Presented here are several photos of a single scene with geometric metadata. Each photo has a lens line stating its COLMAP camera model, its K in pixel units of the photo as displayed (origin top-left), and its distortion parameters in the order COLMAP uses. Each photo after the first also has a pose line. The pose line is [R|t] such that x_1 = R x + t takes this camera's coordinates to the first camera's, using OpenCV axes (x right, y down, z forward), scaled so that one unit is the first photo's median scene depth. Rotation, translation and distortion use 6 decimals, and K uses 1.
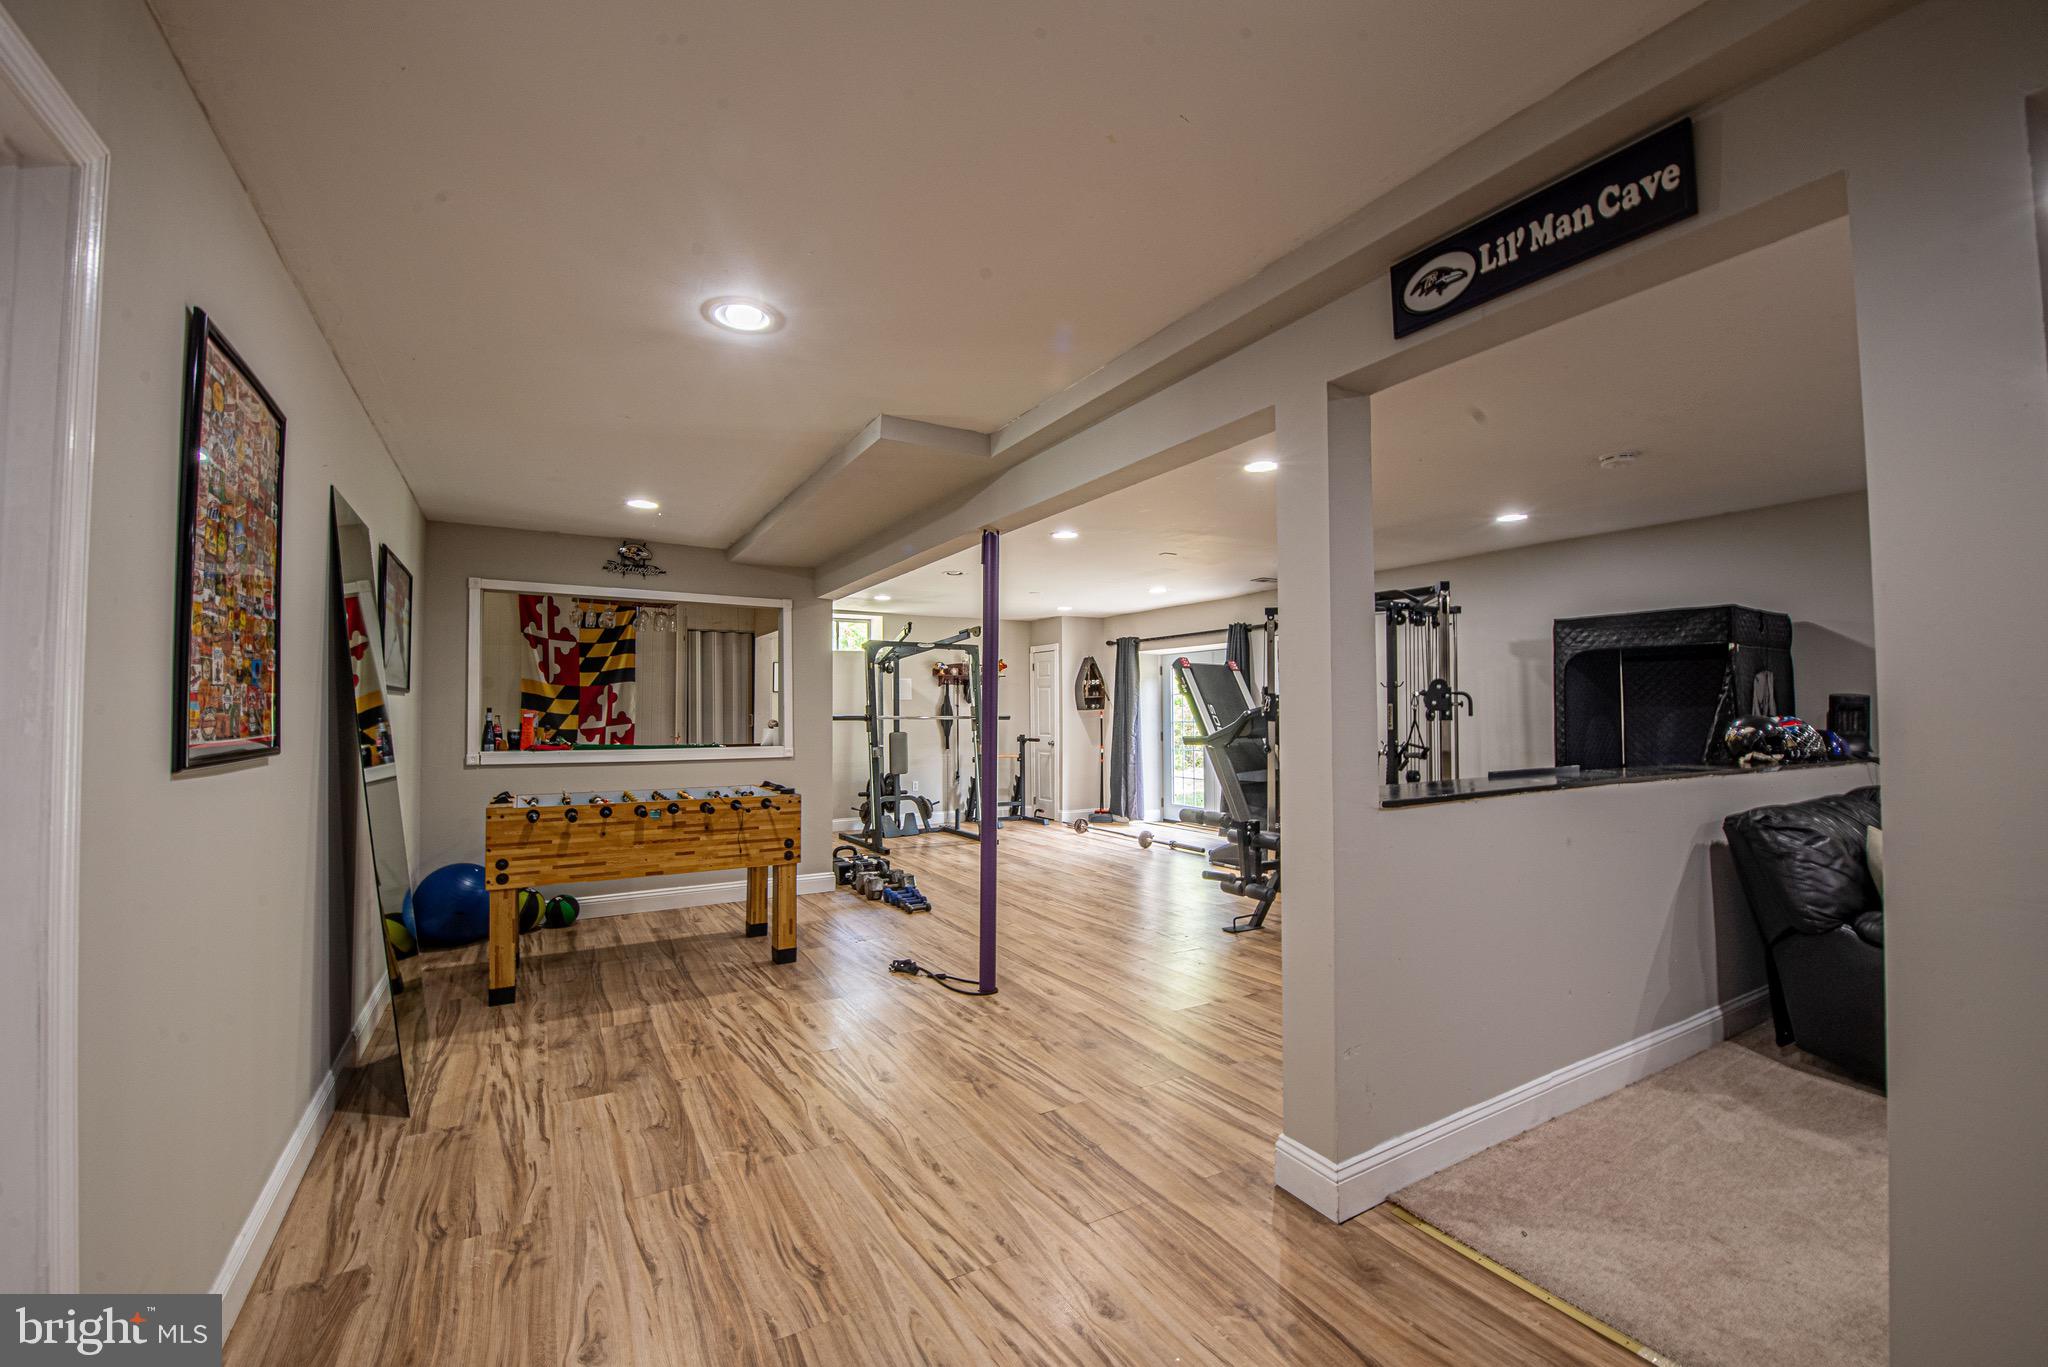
lens RADIAL K [[839.4, 0, 1018.8], [0, 839.4, 687.4], [0, 0, 1]] dist [-0.017993, -0.002298]
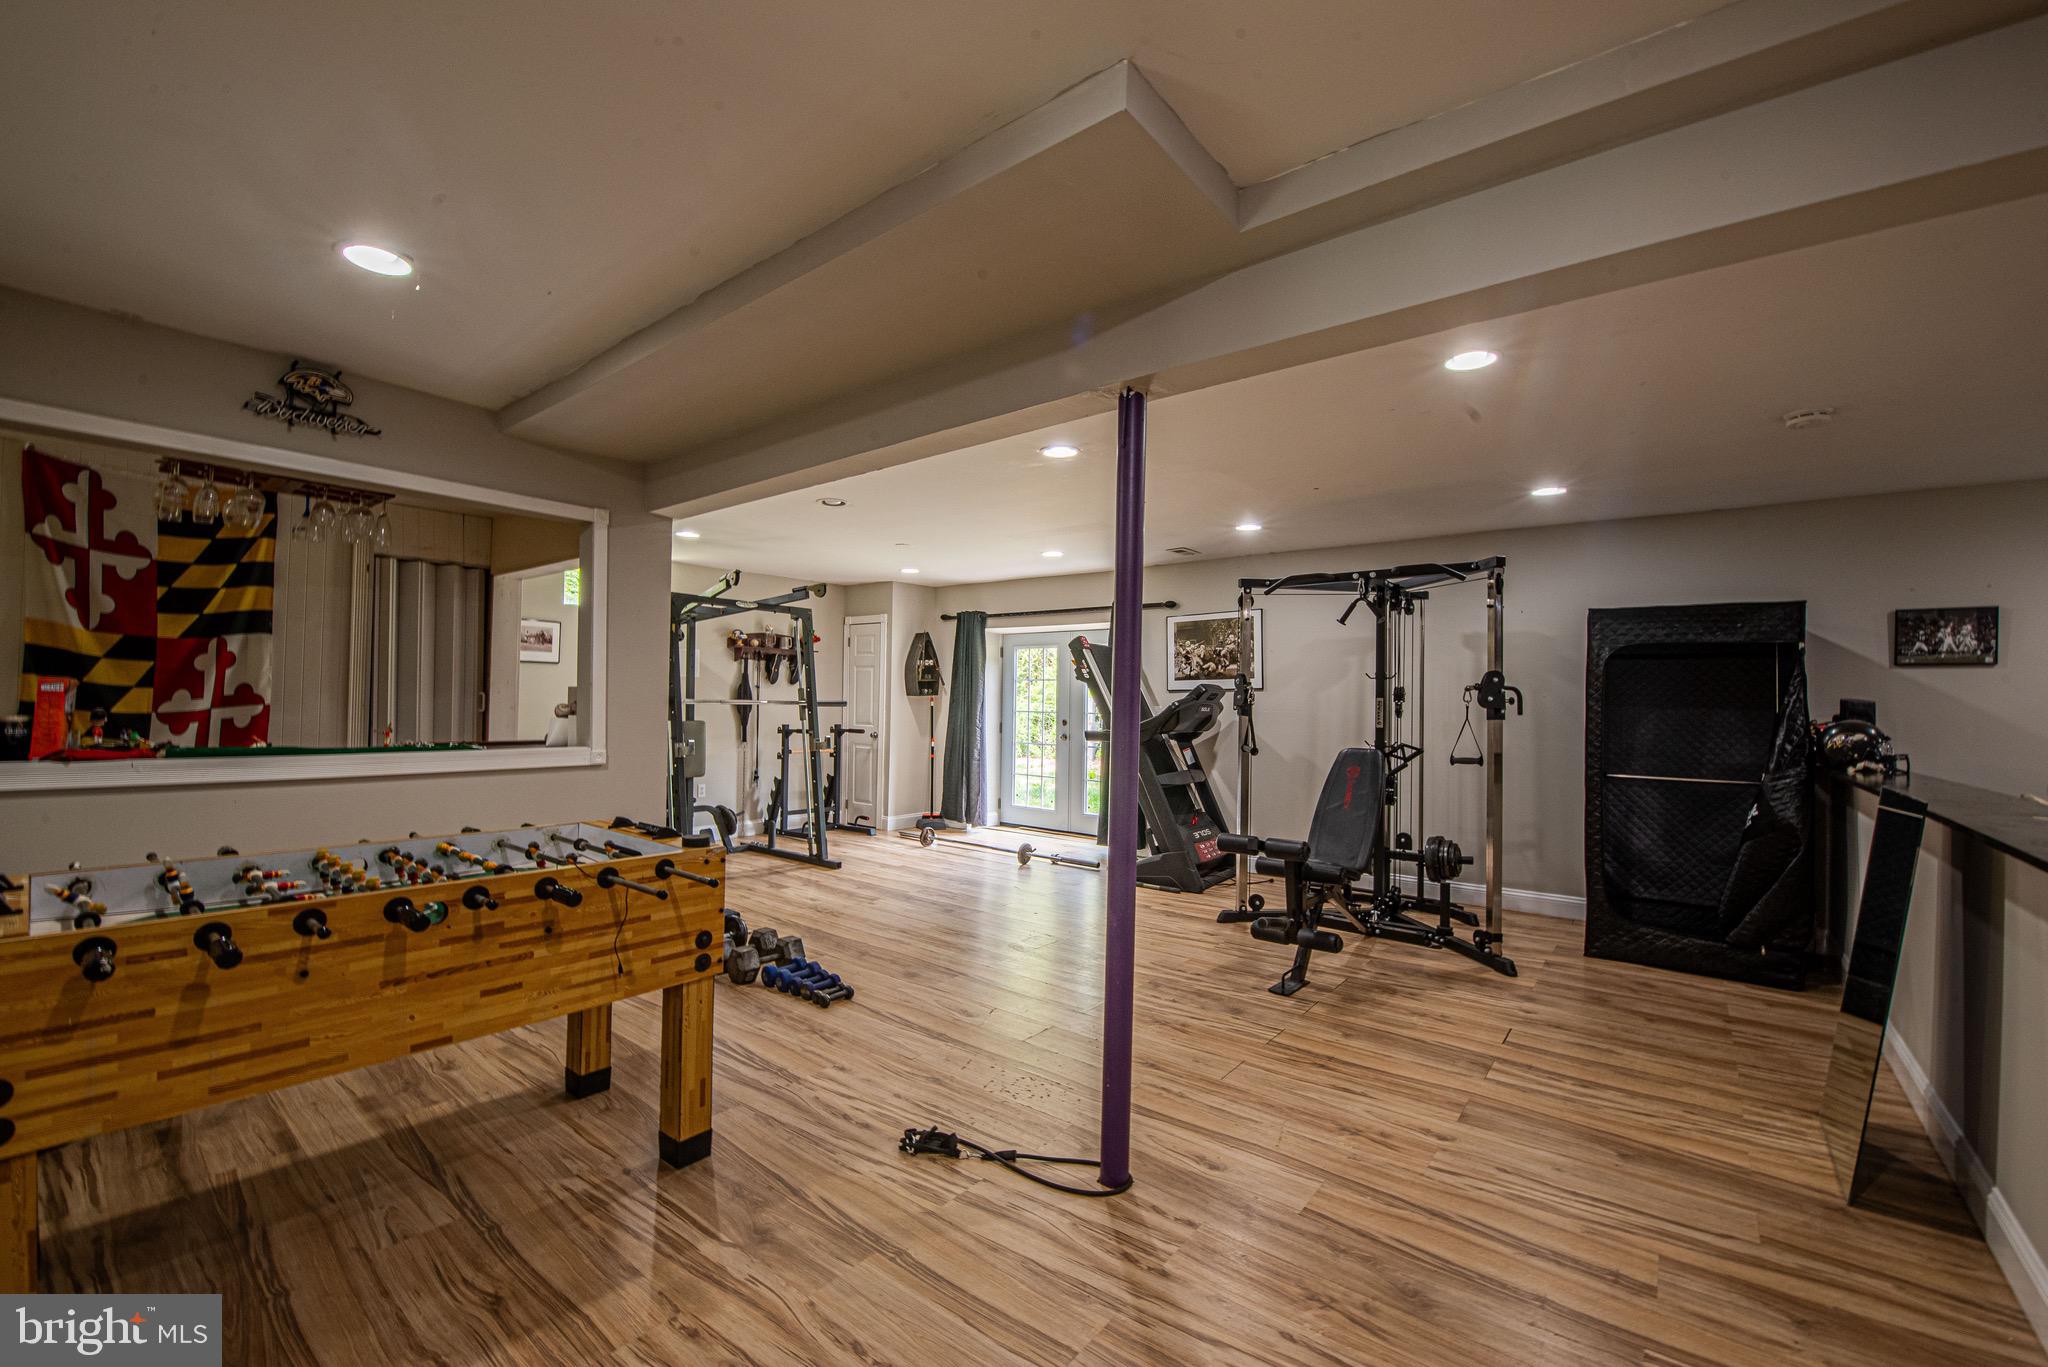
lens RADIAL K [[839.4, 0, 1029.0], [0, 839.4, 689.0], [0, 0, 1]] dist [-0.017993, -0.002298]
pose [[0.934044, 0.023752, 0.356367, -0.197373], [-0.030702, 0.999433, 0.013858, 0.009029], [-0.355836, -0.023885, 0.934243, 0.311229]]
